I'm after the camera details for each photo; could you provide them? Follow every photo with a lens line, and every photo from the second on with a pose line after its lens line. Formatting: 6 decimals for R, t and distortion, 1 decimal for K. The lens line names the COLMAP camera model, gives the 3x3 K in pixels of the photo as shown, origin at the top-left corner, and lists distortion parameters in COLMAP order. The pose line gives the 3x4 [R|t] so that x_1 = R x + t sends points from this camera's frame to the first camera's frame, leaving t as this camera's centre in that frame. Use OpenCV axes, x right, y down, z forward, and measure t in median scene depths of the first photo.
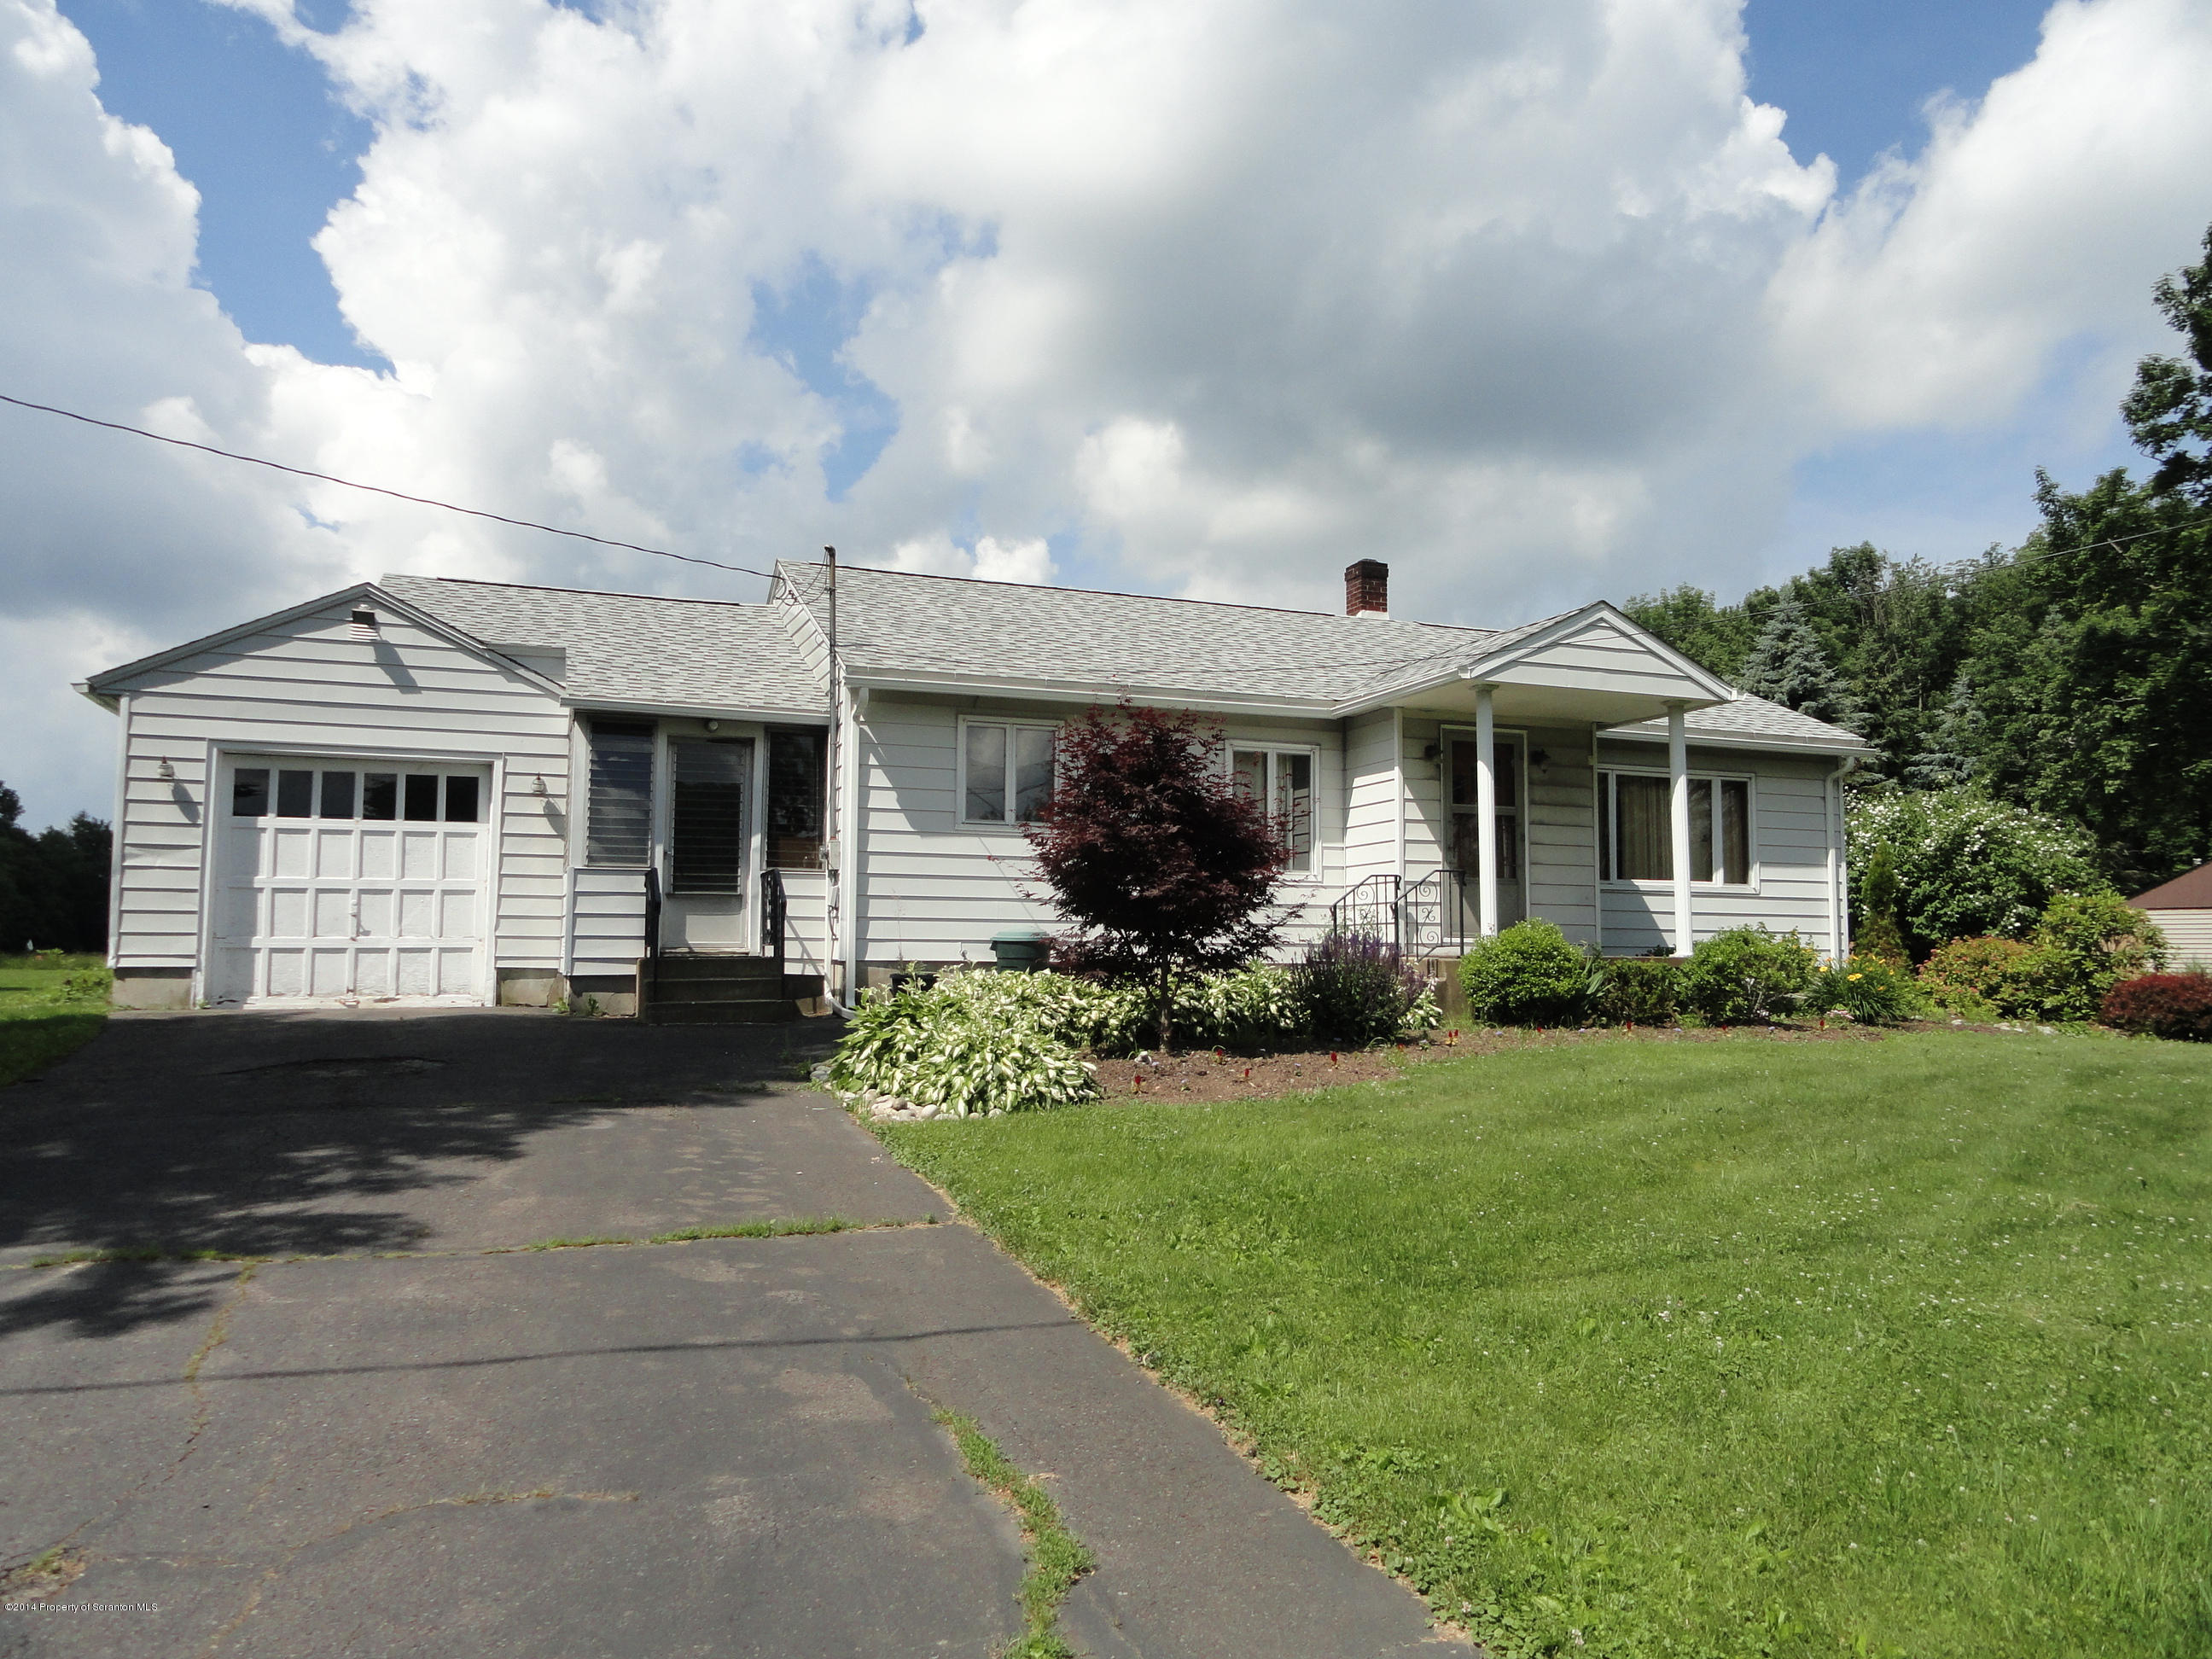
lens RADIAL K [[1535.8, 0, 1100.8], [0, 1535.8, 833.7], [0, 0, 1]] dist [-0.004774, 0.007937]
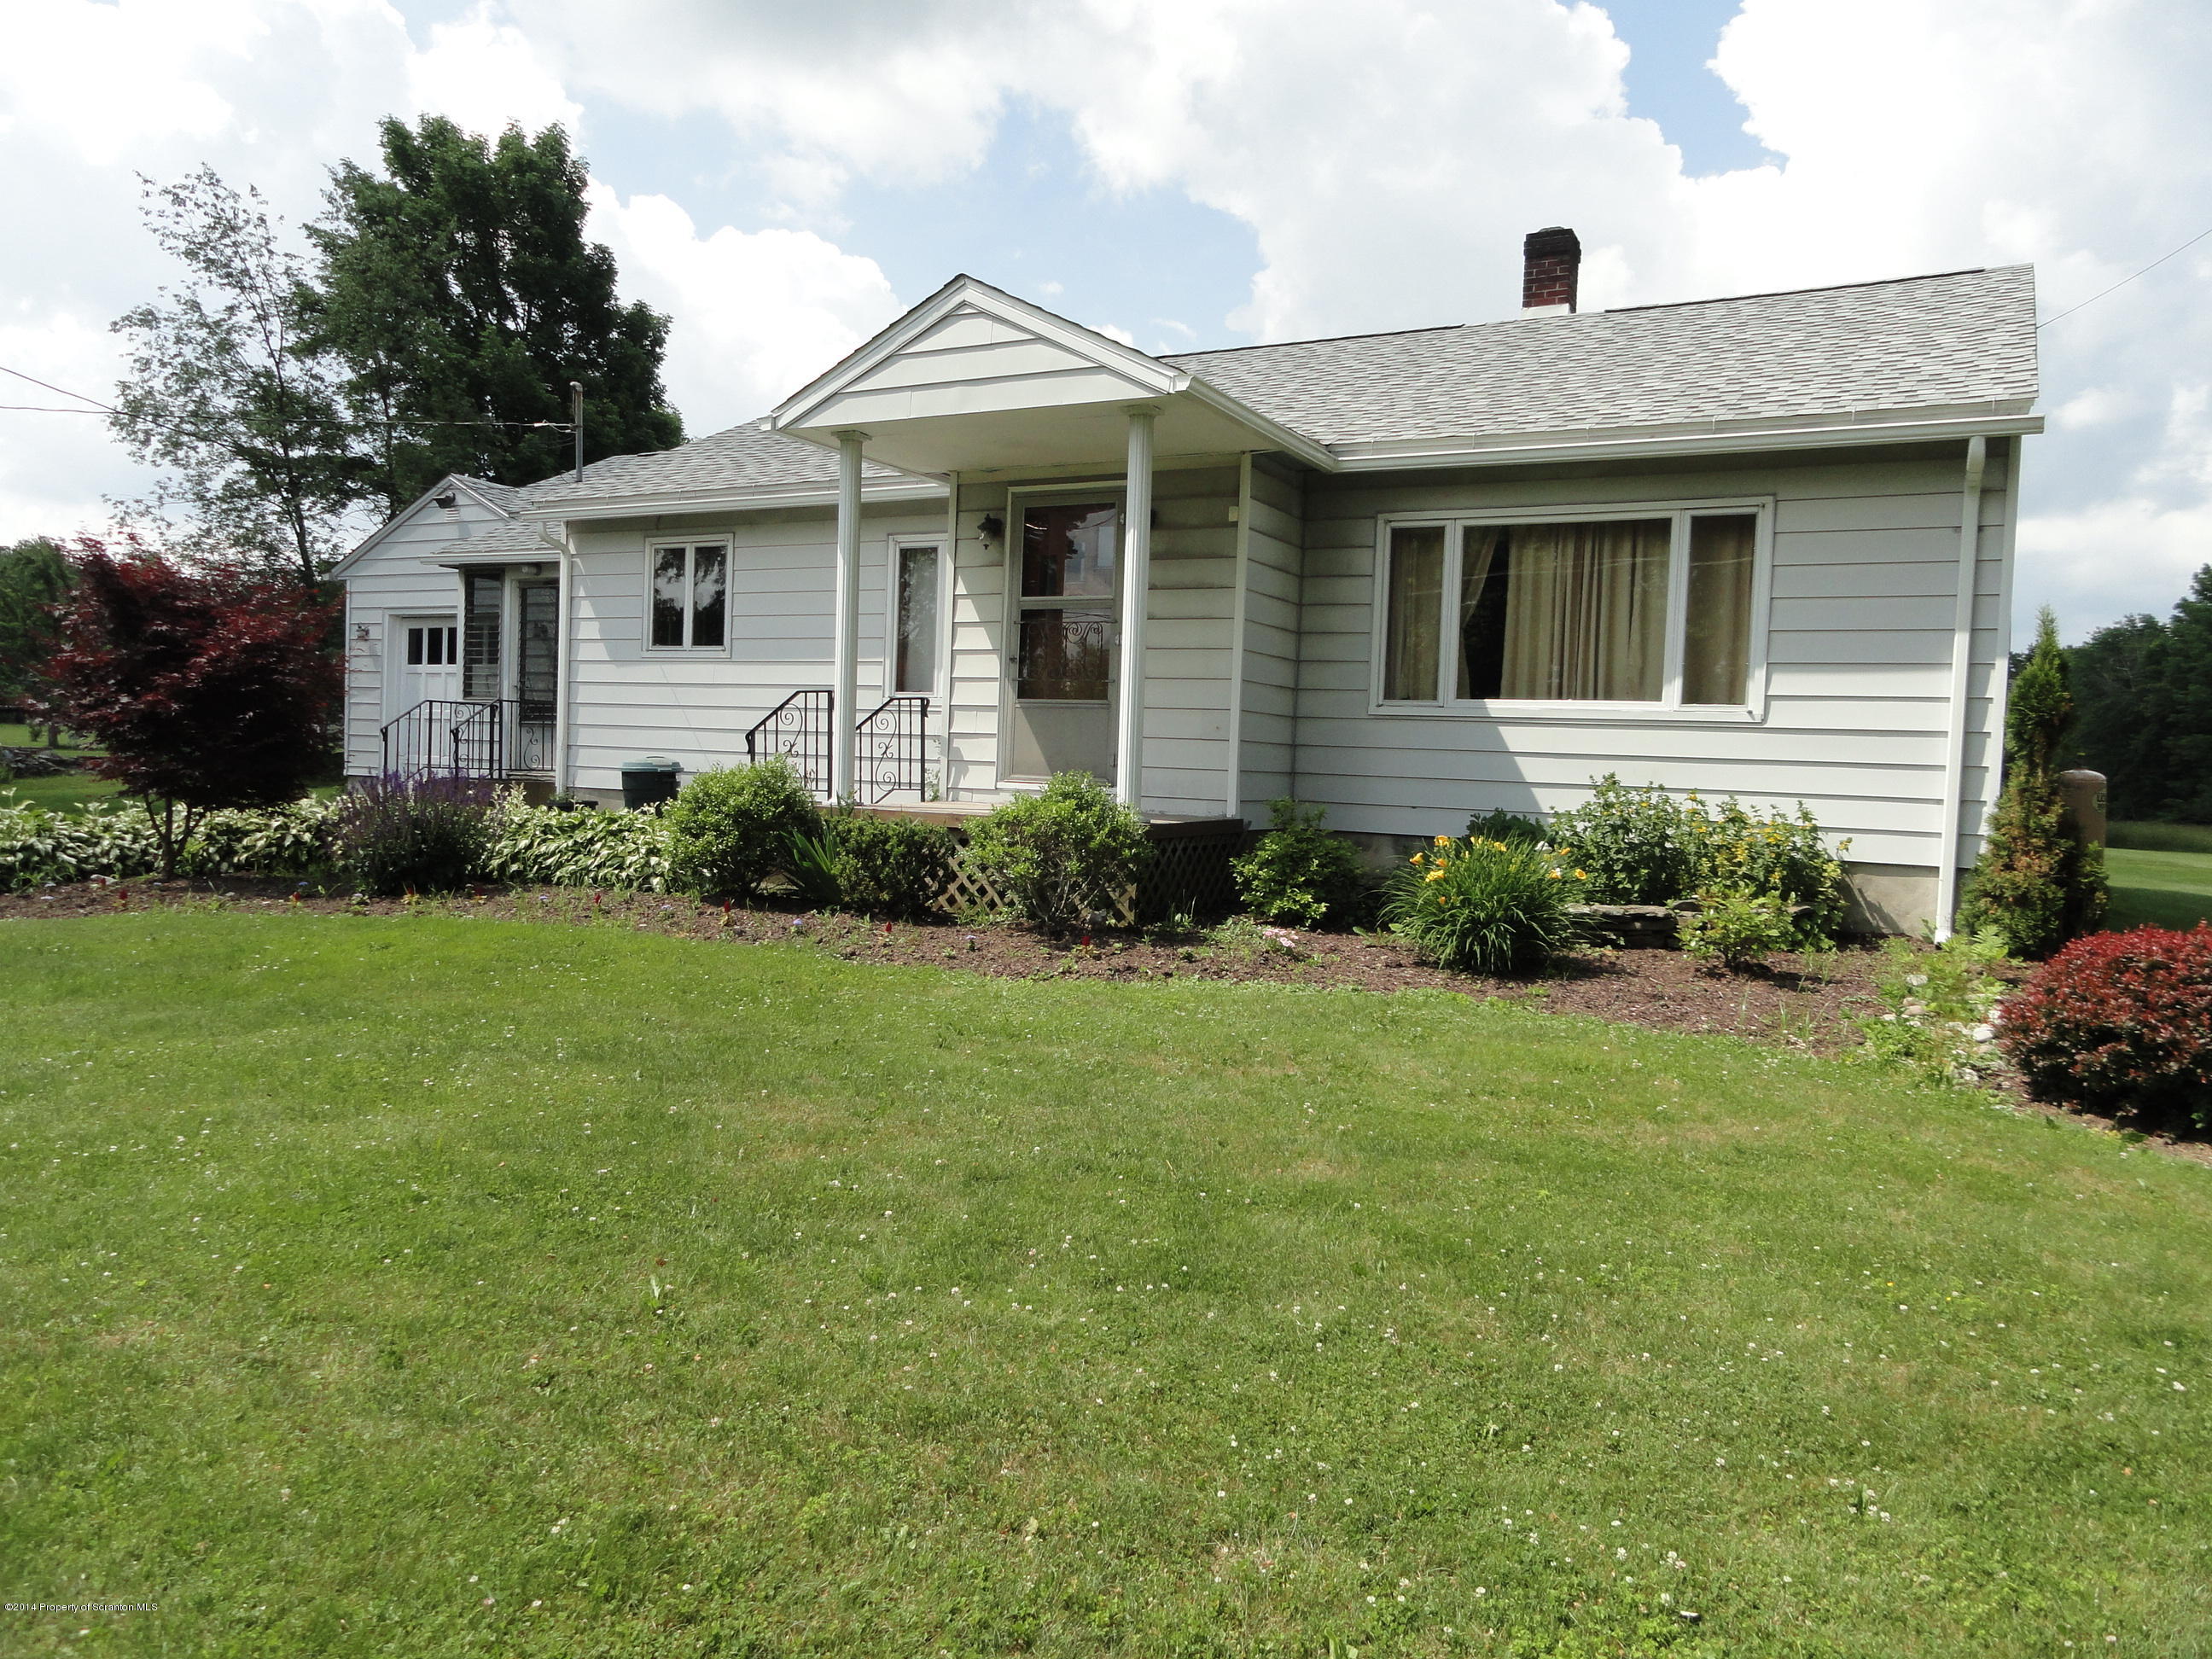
lens RADIAL K [[1487.1, 0, 1106.0], [0, 1487.1, 829.5], [0, 0, 1]] dist [0.038077, 0.000772]
pose [[0.631070, 0.066629, -0.772859, 0.784578], [0.024637, 0.994080, 0.105818, 0.016749], [0.775335, -0.085820, 0.625693, 0.560220]]
